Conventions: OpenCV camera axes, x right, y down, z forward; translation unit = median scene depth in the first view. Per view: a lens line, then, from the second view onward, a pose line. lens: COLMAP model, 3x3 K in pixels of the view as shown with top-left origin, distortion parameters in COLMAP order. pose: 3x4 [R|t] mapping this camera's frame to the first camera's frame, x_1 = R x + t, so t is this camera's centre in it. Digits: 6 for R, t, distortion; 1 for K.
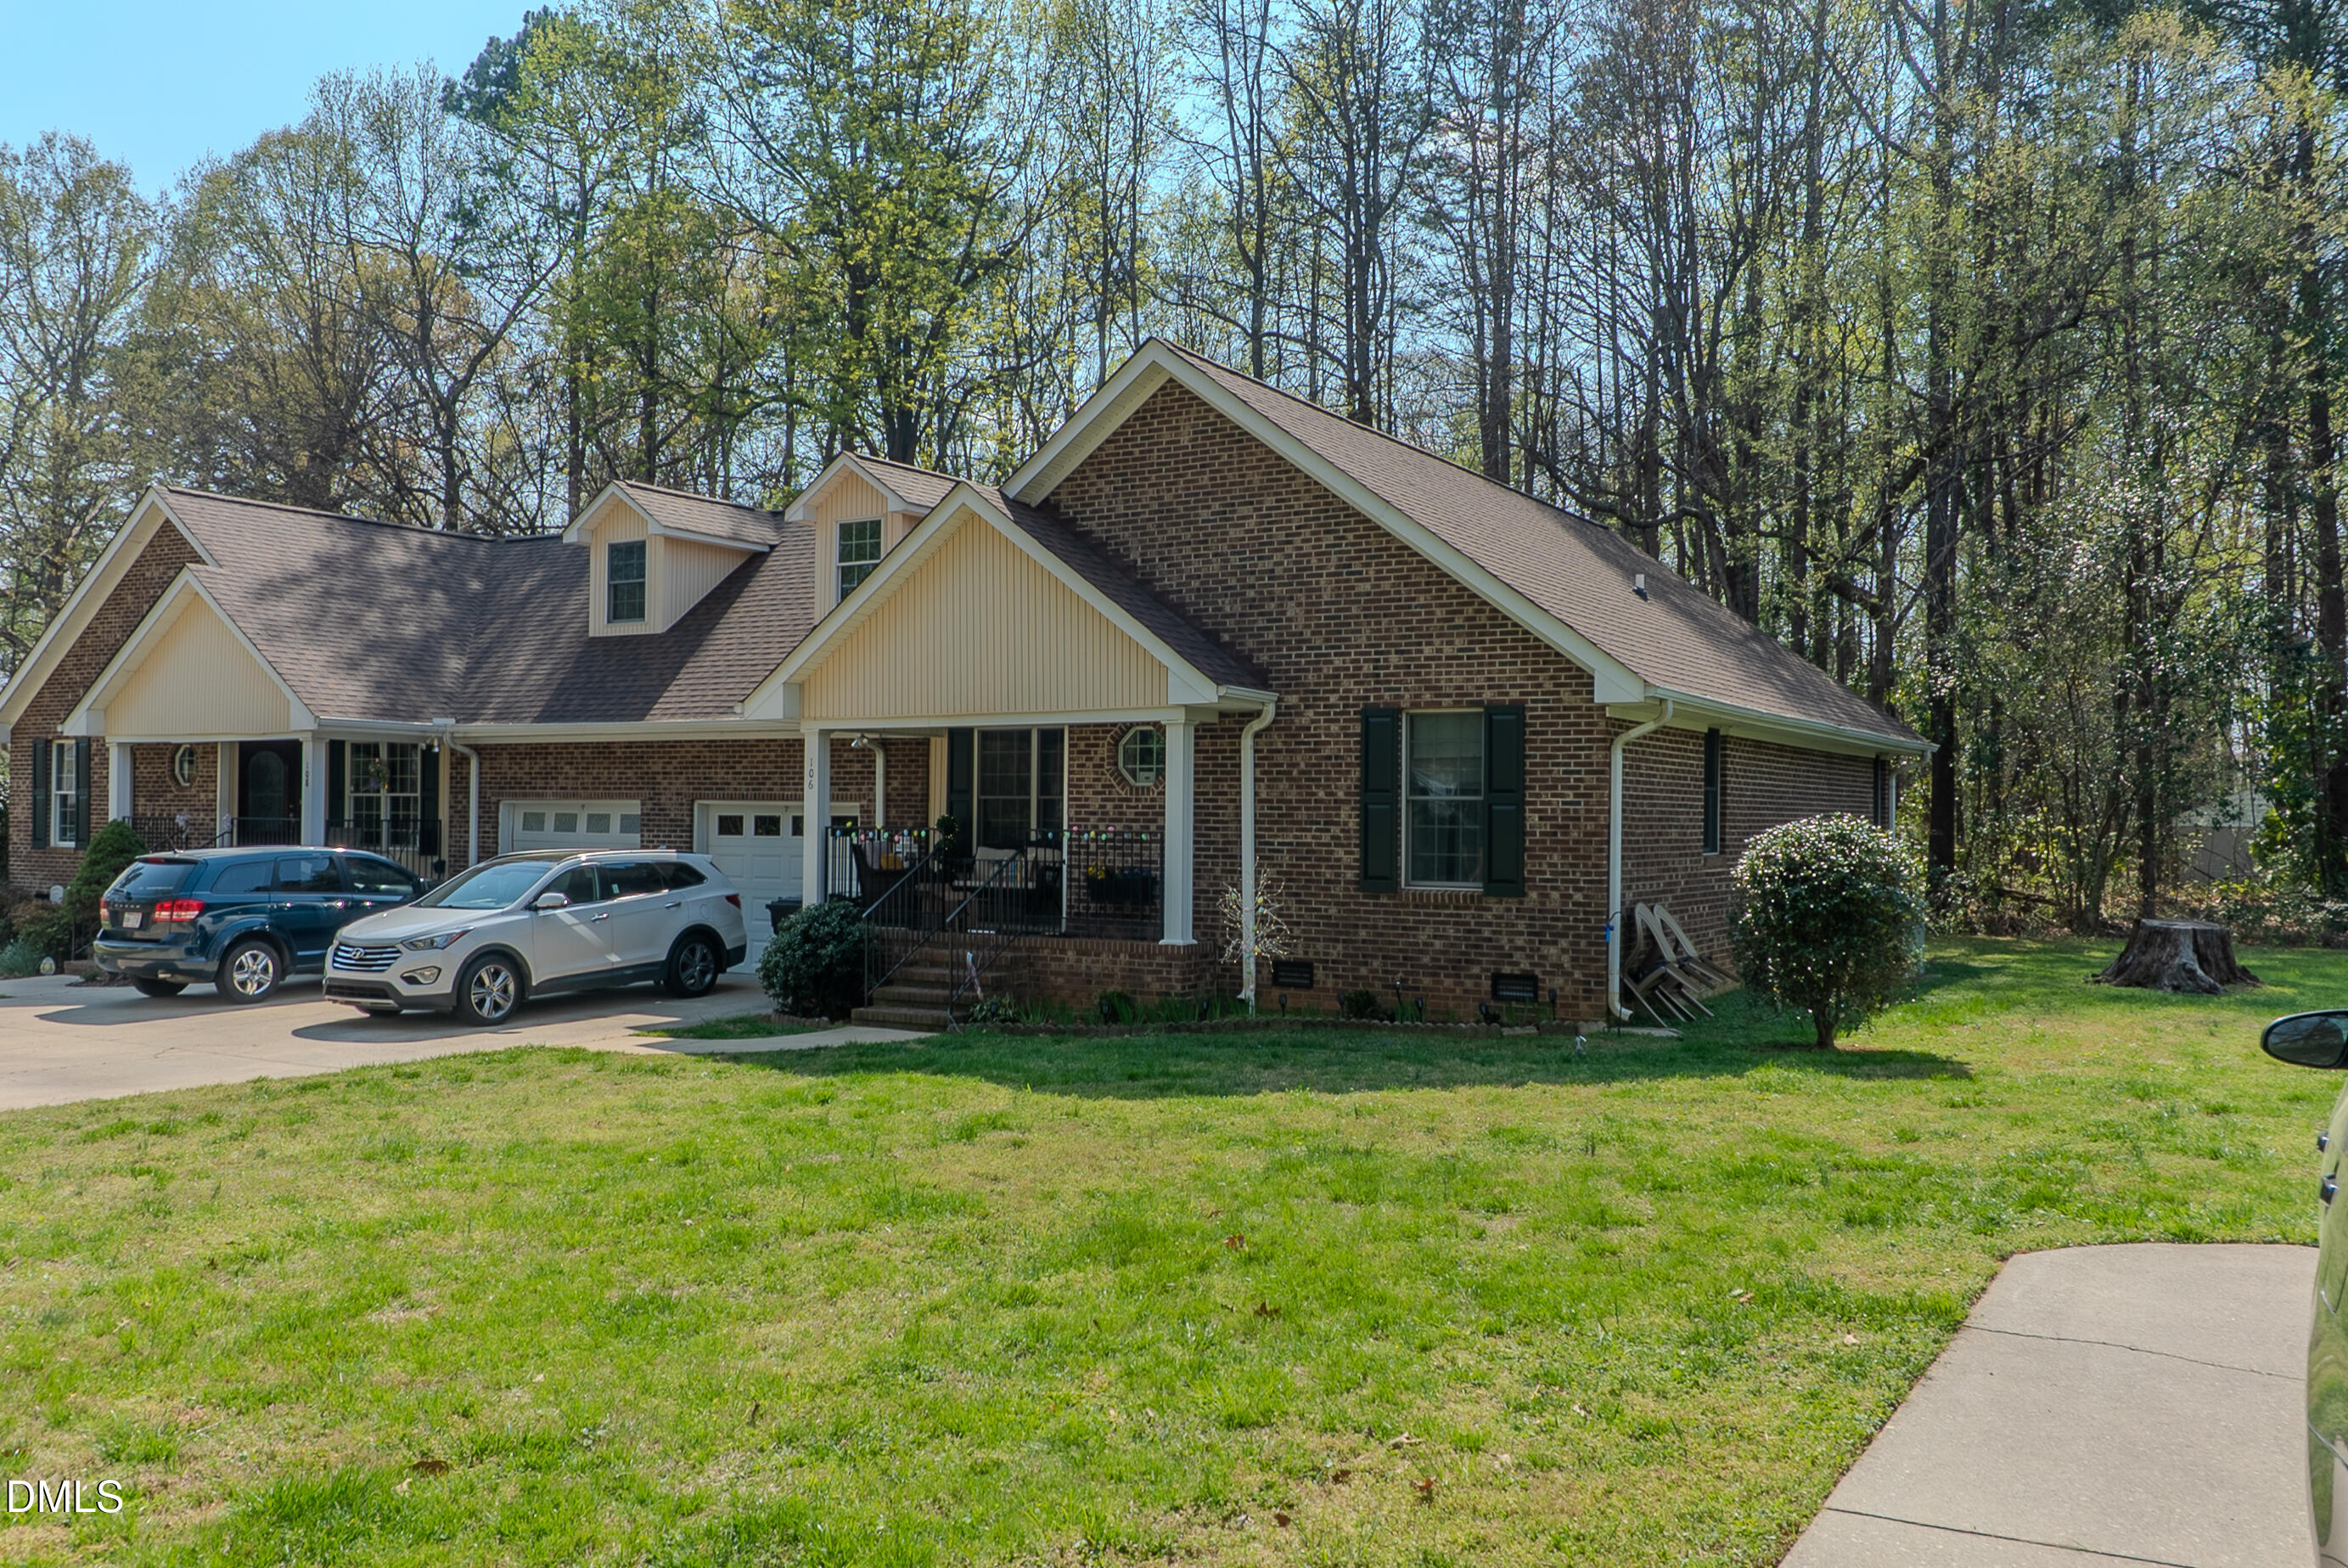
lens RADIAL K [[1866.4, 0, 1184.0], [0, 1866.4, 791.4], [0, 0, 1]] dist [-0.034788, -0.004635]
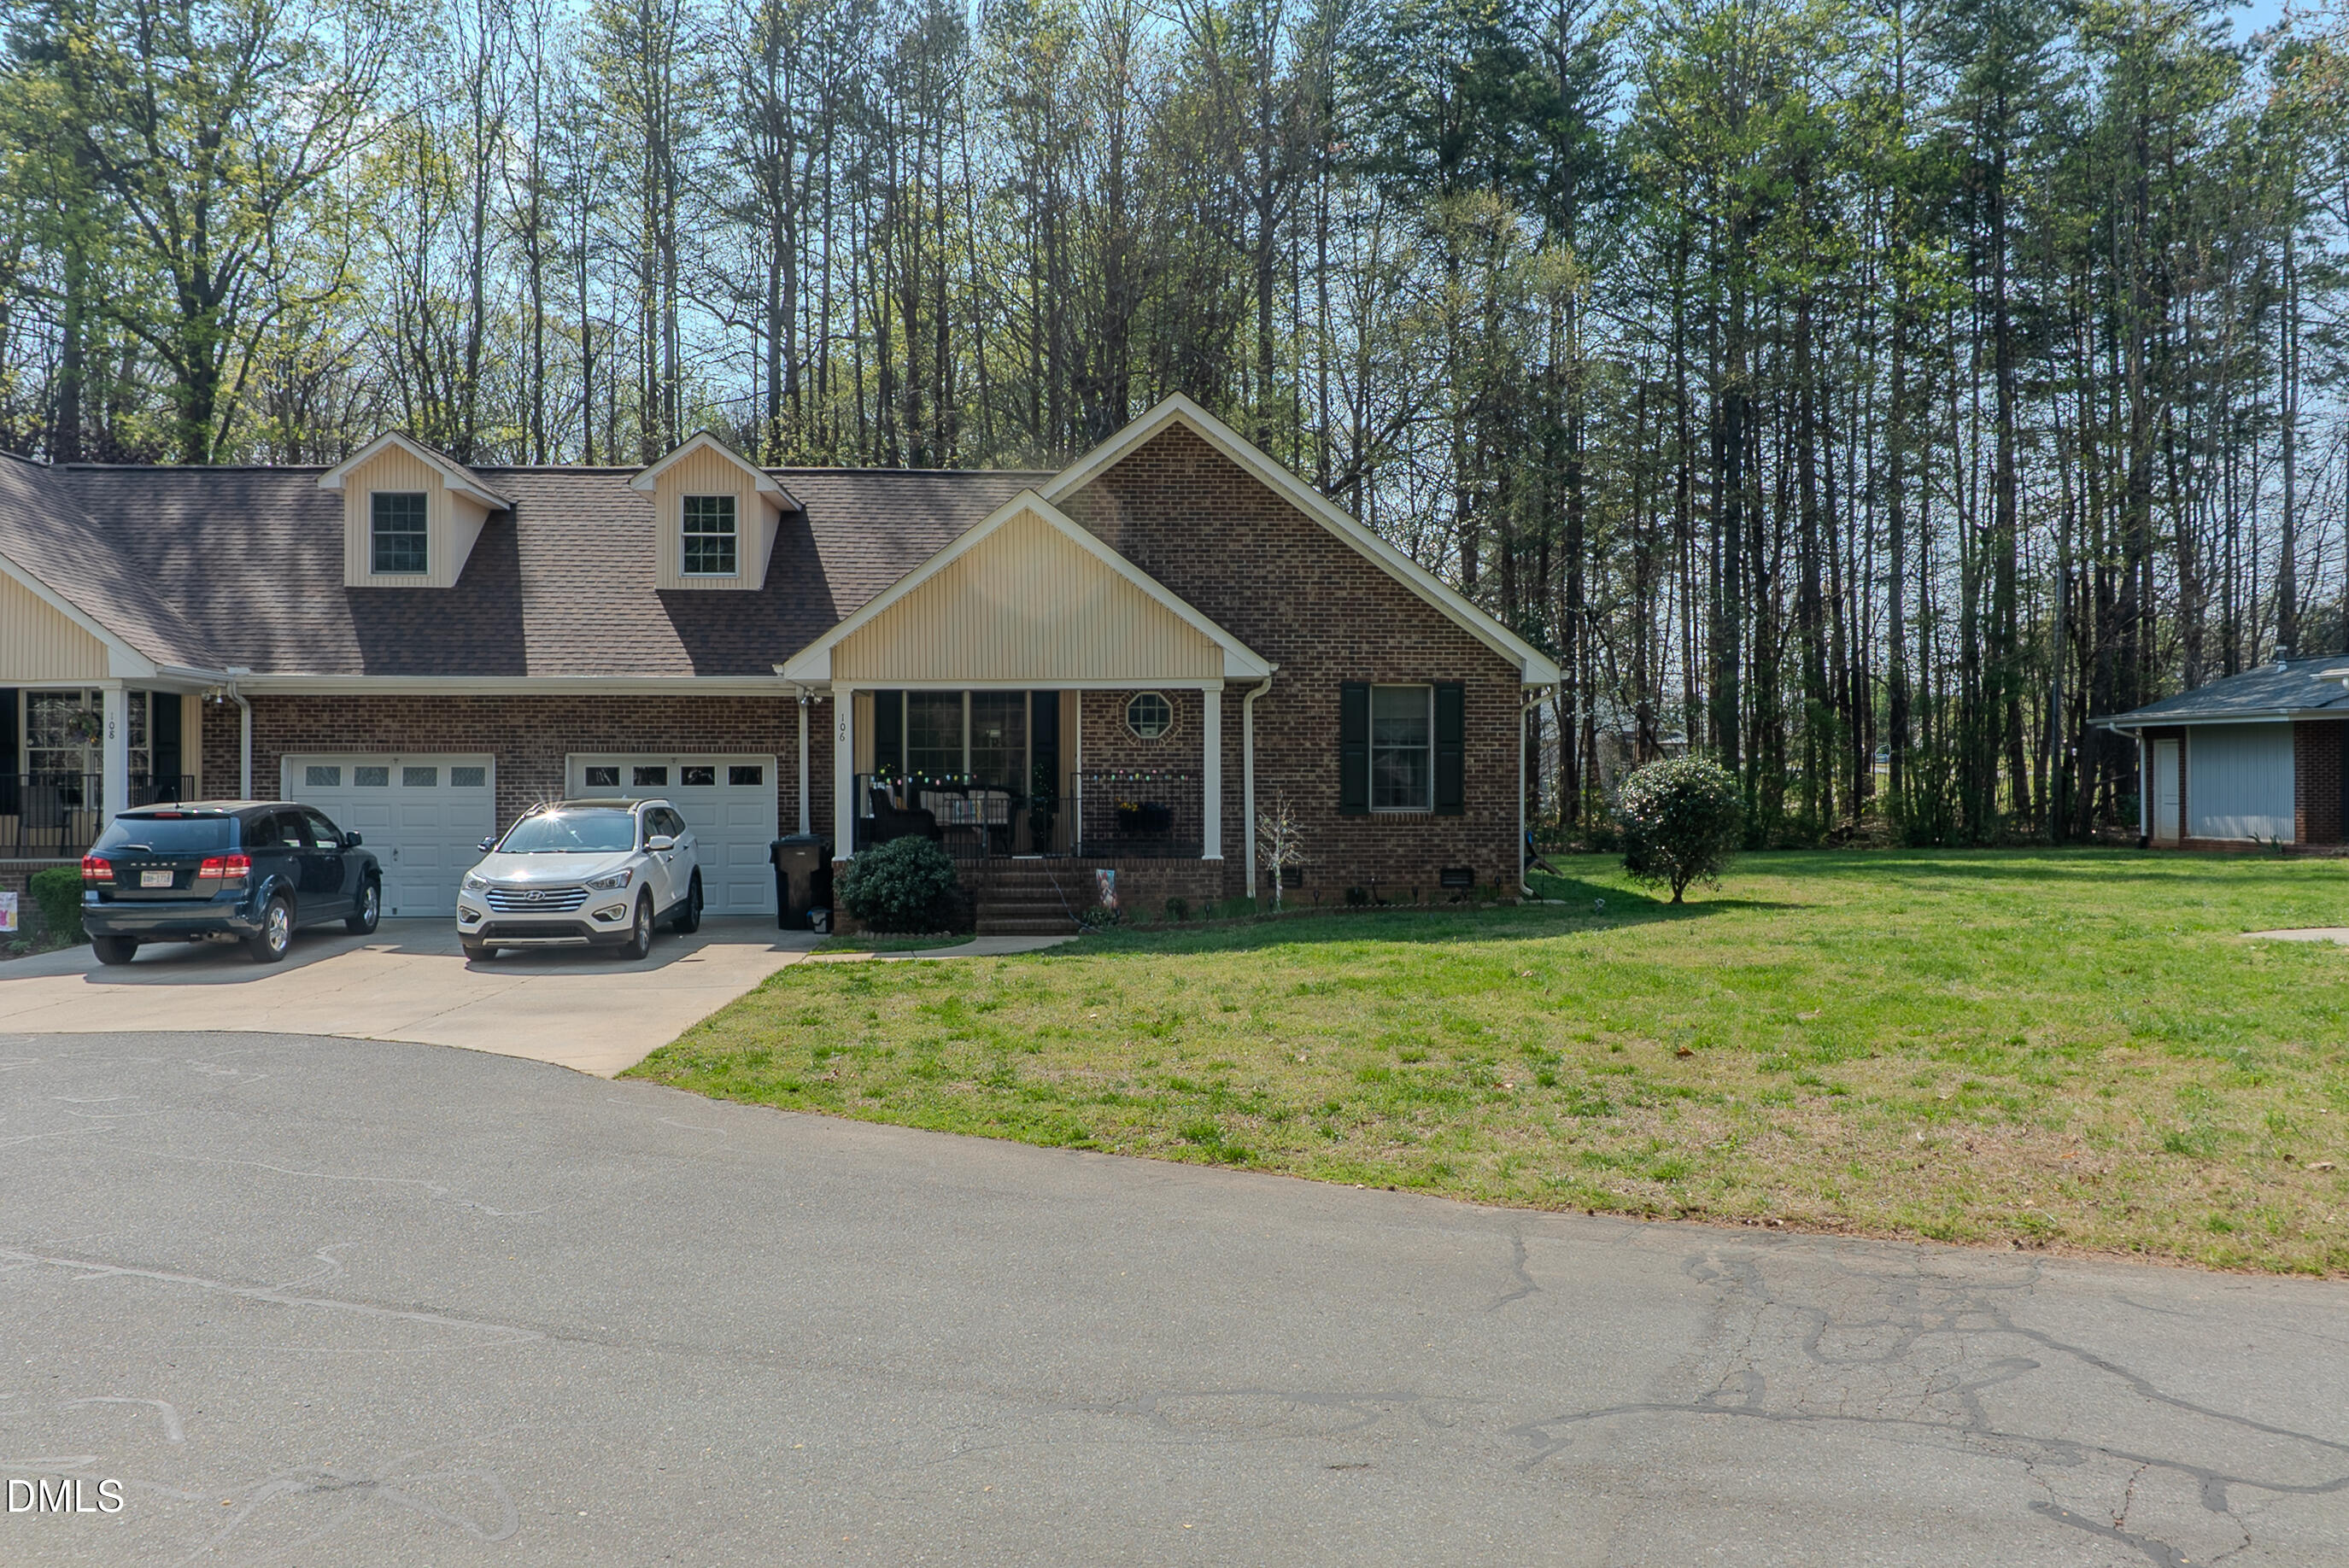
lens RADIAL K [[1867.0, 0, 1184.8], [0, 1867.0, 775.3], [0, 0, 1]] dist [-0.034788, -0.004635]
pose [[0.832887, -0.007103, 0.553397, -0.722838], [0.001471, 0.999943, 0.010621, 0.008946], [-0.553440, -0.008032, 0.832850, -0.076372]]
